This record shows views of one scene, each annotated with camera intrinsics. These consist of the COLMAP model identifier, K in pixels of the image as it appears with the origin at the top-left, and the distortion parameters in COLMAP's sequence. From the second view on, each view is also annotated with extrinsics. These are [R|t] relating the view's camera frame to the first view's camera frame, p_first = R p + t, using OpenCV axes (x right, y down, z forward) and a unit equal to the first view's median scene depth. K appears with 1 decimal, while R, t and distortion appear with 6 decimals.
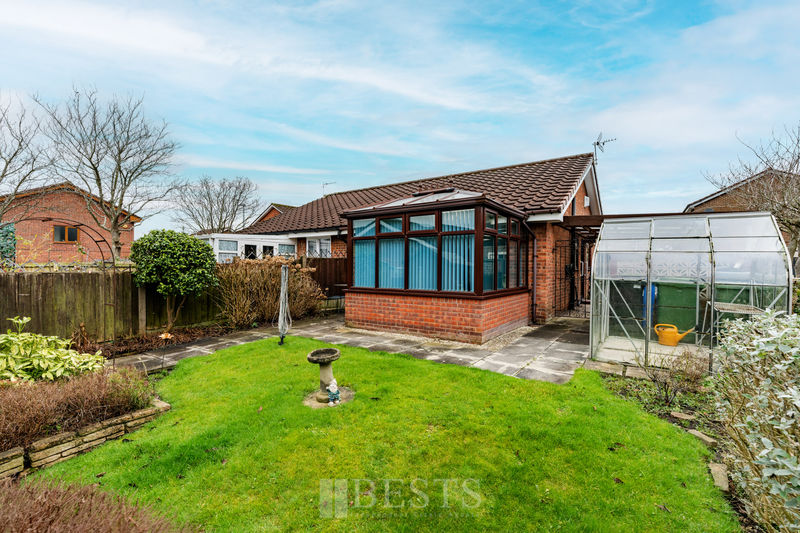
lens RADIAL K [[362.5, 0, 400.0], [0, 362.5, 266.5], [0, 0, 1]] dist [0.000944, -0.000171]
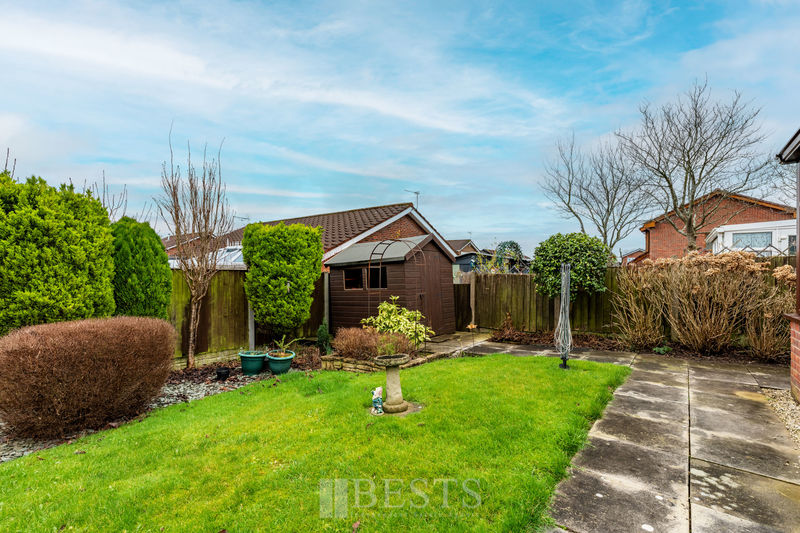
lens RADIAL K [[362.5, 0, 400.0], [0, 362.5, 266.5], [0, 0, 1]] dist [0.000944, -0.000171]
pose [[-0.060527, -0.020273, -0.997961, 0.476826], [-0.000820, 0.999794, -0.020261, 0.016492], [0.998166, -0.000408, -0.060531, 0.716549]]
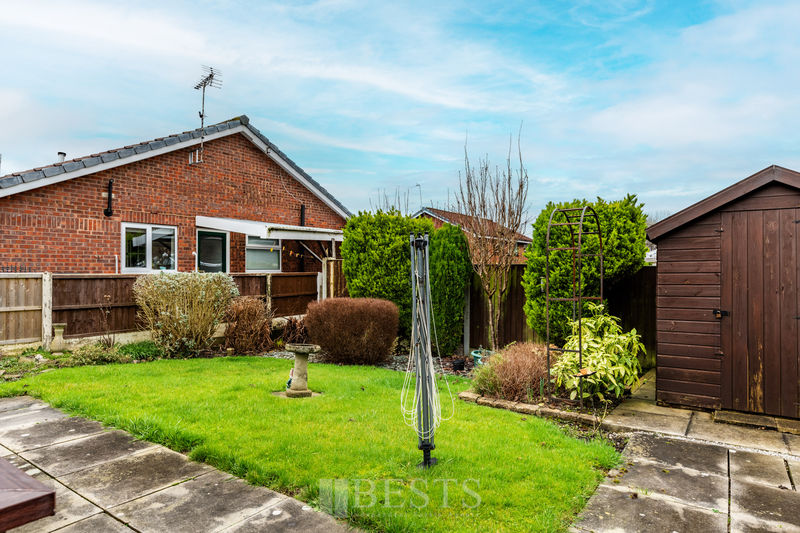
lens RADIAL K [[477.5, 0, 400.0], [0, 477.5, 266.5], [0, 0, 1]] dist [0.000331, 0.001623]
pose [[-0.999938, -0.000054, 0.011138, -0.316189], [-0.000229, 0.999877, -0.015661, 0.033026], [-0.011136, -0.015663, -0.999815, 1.495289]]
